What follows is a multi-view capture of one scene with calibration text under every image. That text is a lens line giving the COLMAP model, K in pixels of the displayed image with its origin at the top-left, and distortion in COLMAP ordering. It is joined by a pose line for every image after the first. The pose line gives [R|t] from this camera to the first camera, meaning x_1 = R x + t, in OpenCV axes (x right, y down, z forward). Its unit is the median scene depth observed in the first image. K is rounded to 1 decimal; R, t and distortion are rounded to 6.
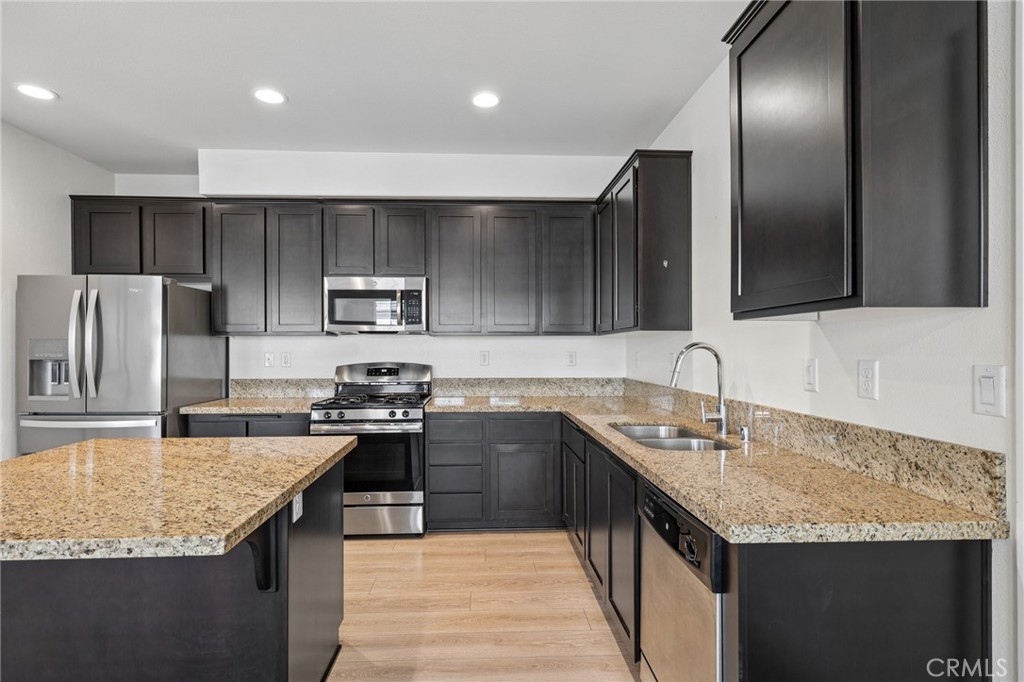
lens RADIAL K [[502.3, 0, 502.7], [0, 502.3, 346.1], [0, 0, 1]] dist [-0.000312, 0.001330]
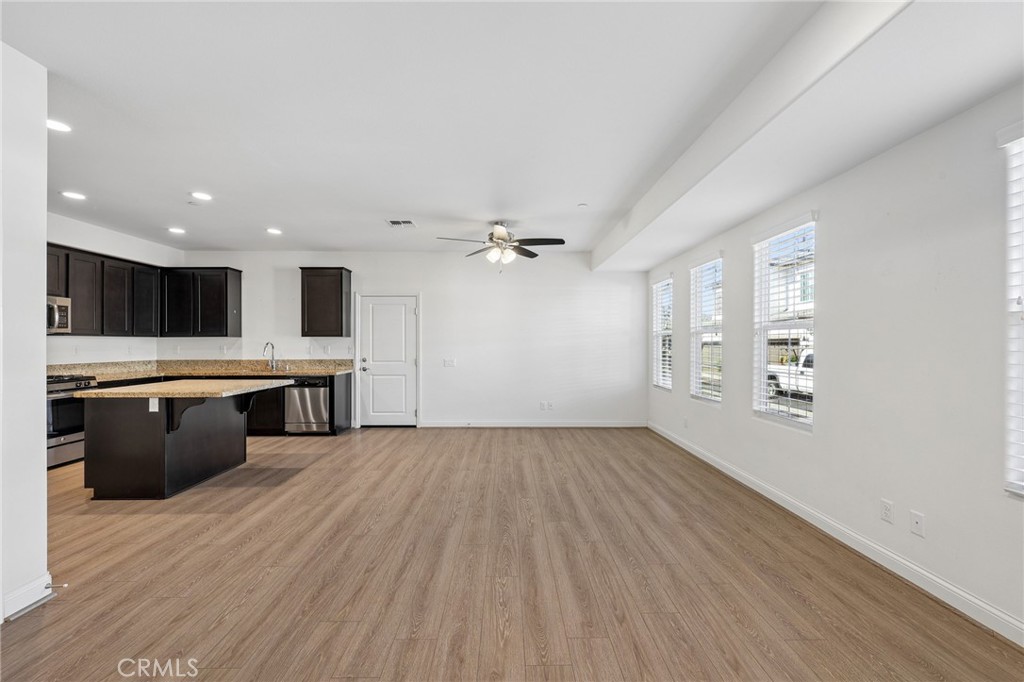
lens RADIAL K [[410.8, 0, 511.7], [0, 410.8, 343.0], [0, 0, 1]] dist [0.000173, 0.000137]
pose [[0.030597, 0.003362, 0.999526, -1.504022], [-0.000986, 0.999994, -0.003333, 0.004699], [-0.999531, -0.000883, 0.030600, -0.435071]]
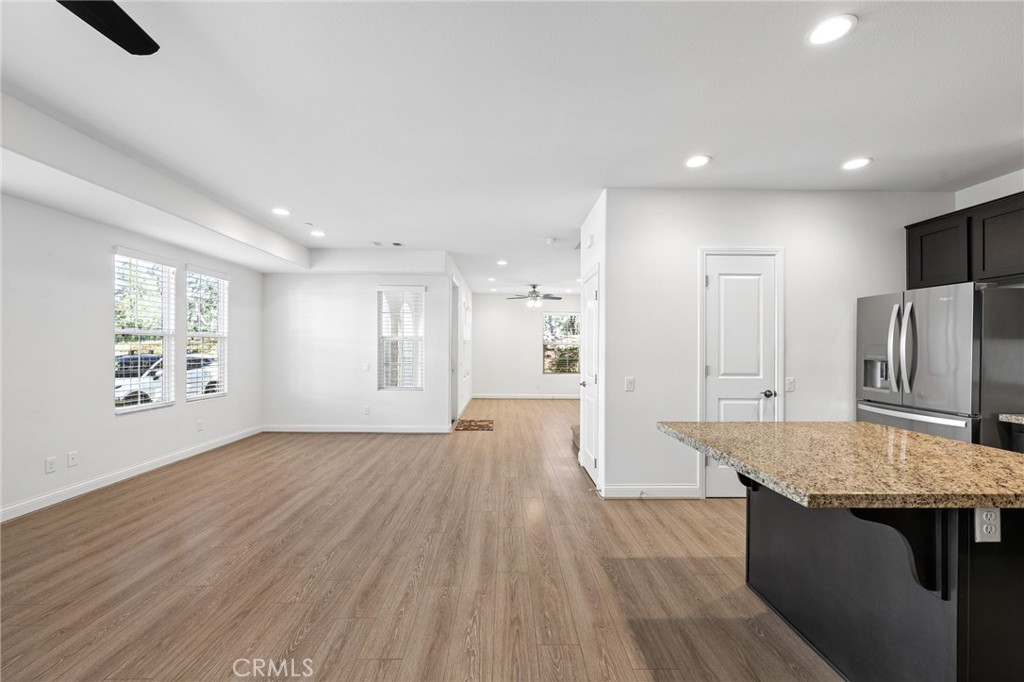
lens RADIAL K [[410.8, 0, 510.5], [0, 410.8, 347.6], [0, 0, 1]] dist [0.000173, 0.000137]
pose [[-0.028834, 0.000333, -0.999584, 0.176617], [-0.005569, 0.999984, 0.000494, -0.000958], [0.999569, 0.005581, -0.028831, 0.079044]]
